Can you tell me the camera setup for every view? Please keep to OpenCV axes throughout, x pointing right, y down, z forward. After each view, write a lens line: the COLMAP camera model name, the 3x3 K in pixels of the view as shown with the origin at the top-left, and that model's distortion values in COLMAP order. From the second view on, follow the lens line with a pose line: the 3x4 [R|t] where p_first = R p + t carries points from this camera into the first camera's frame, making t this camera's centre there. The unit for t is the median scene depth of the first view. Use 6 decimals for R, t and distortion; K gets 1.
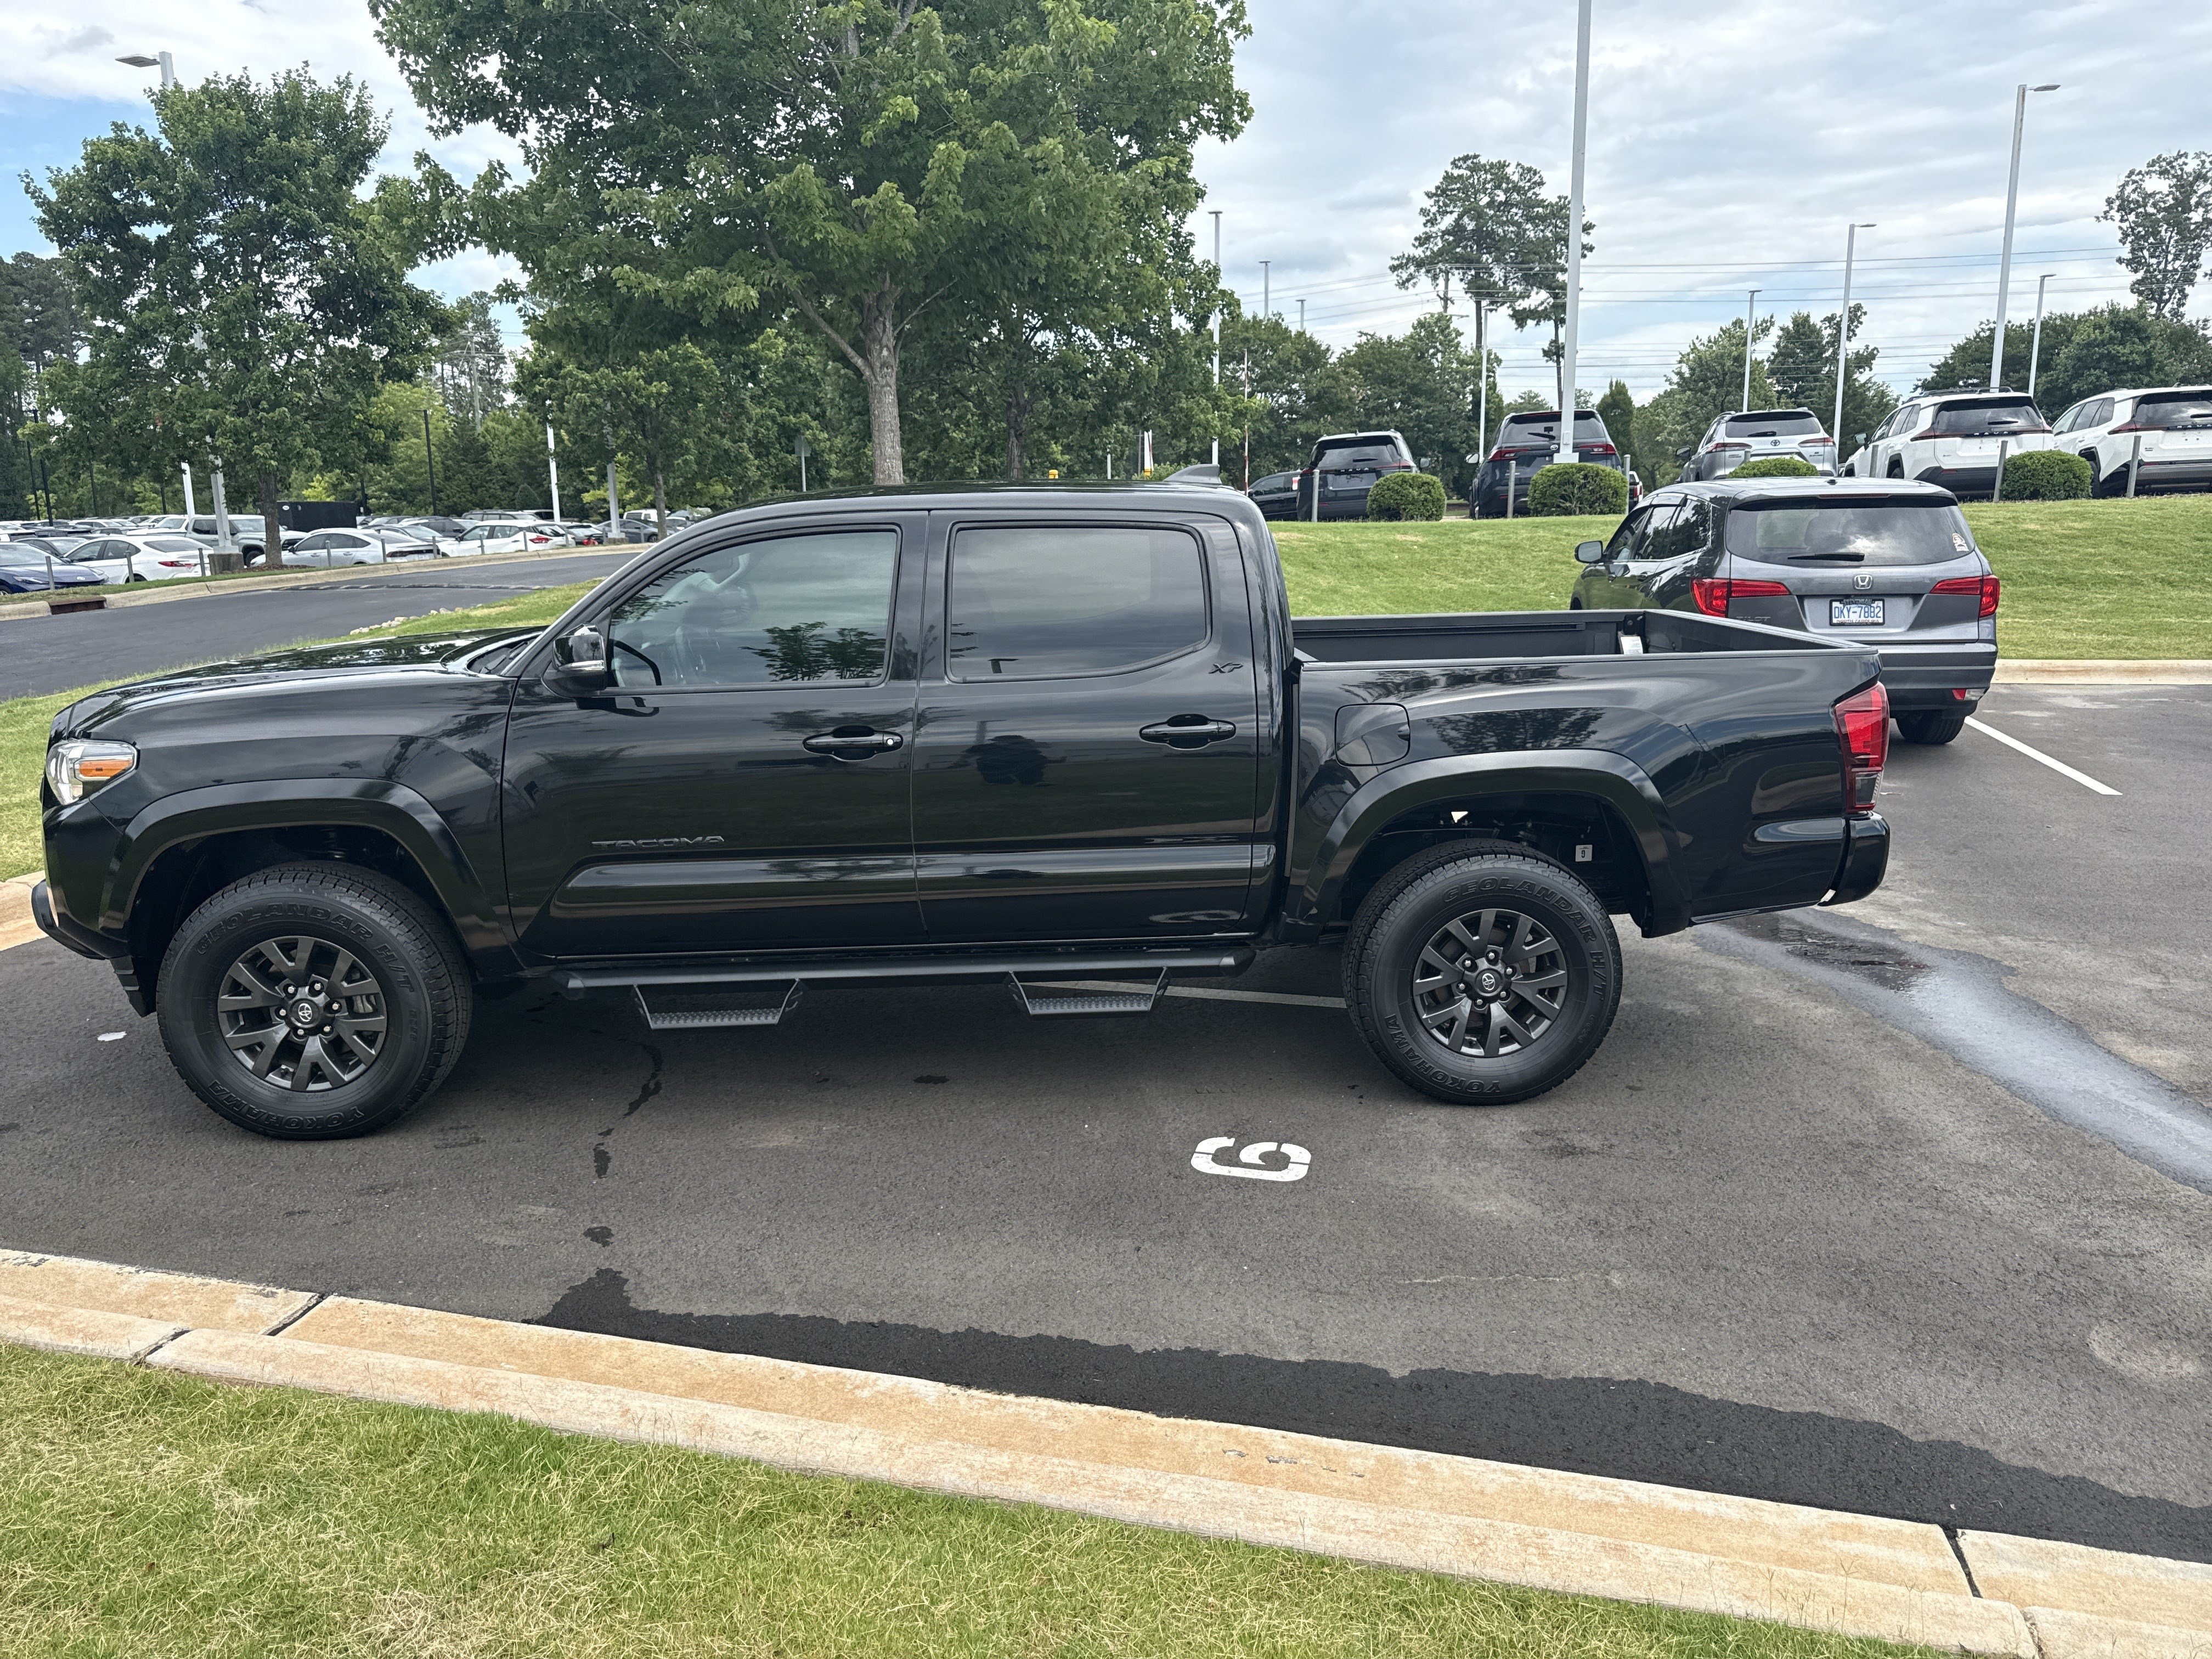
lens RADIAL K [[1568.3, 0, 1115.2], [0, 1568.3, 792.1], [0, 0, 1]] dist [0.026913, -0.035926]
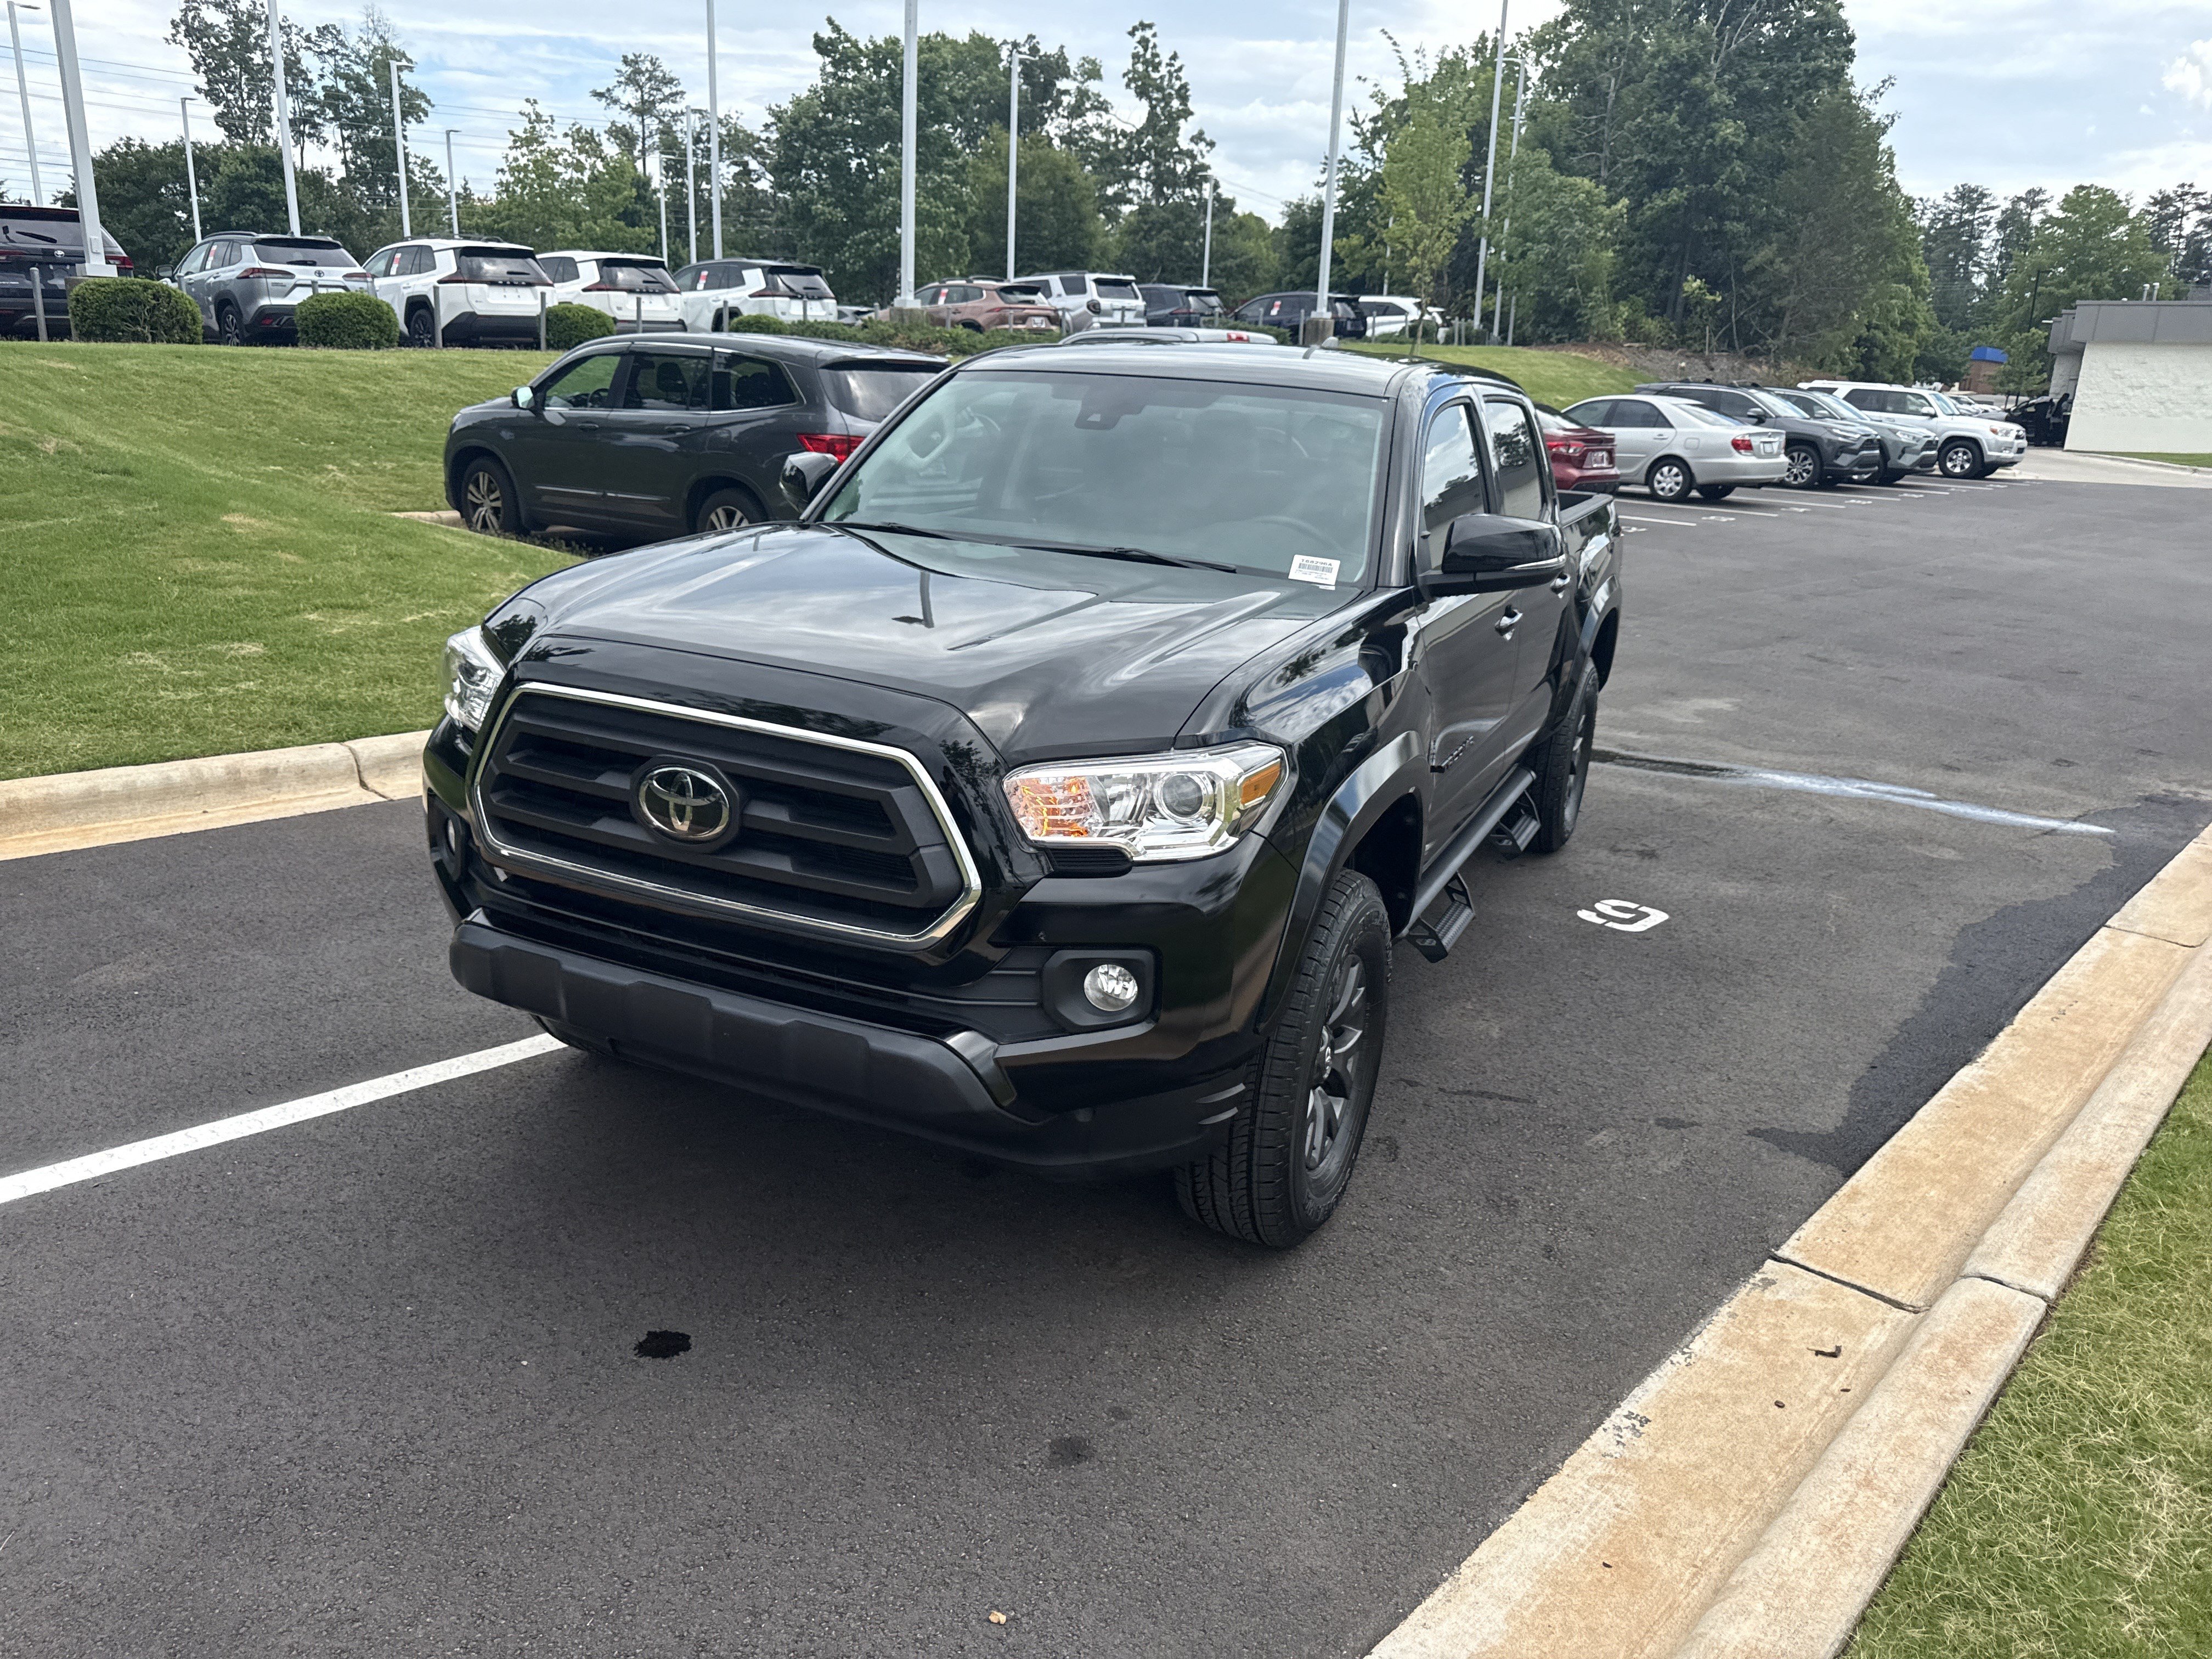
lens RADIAL K [[1568.3, 0, 1069.4], [0, 1568.3, 824.1], [0, 0, 1]] dist [0.026913, -0.035926]
pose [[0.485306, -0.210721, 0.848572, -0.907245], [0.107347, 0.977541, 0.181355, -0.090124], [-0.867730, 0.003079, 0.497027, 0.566322]]
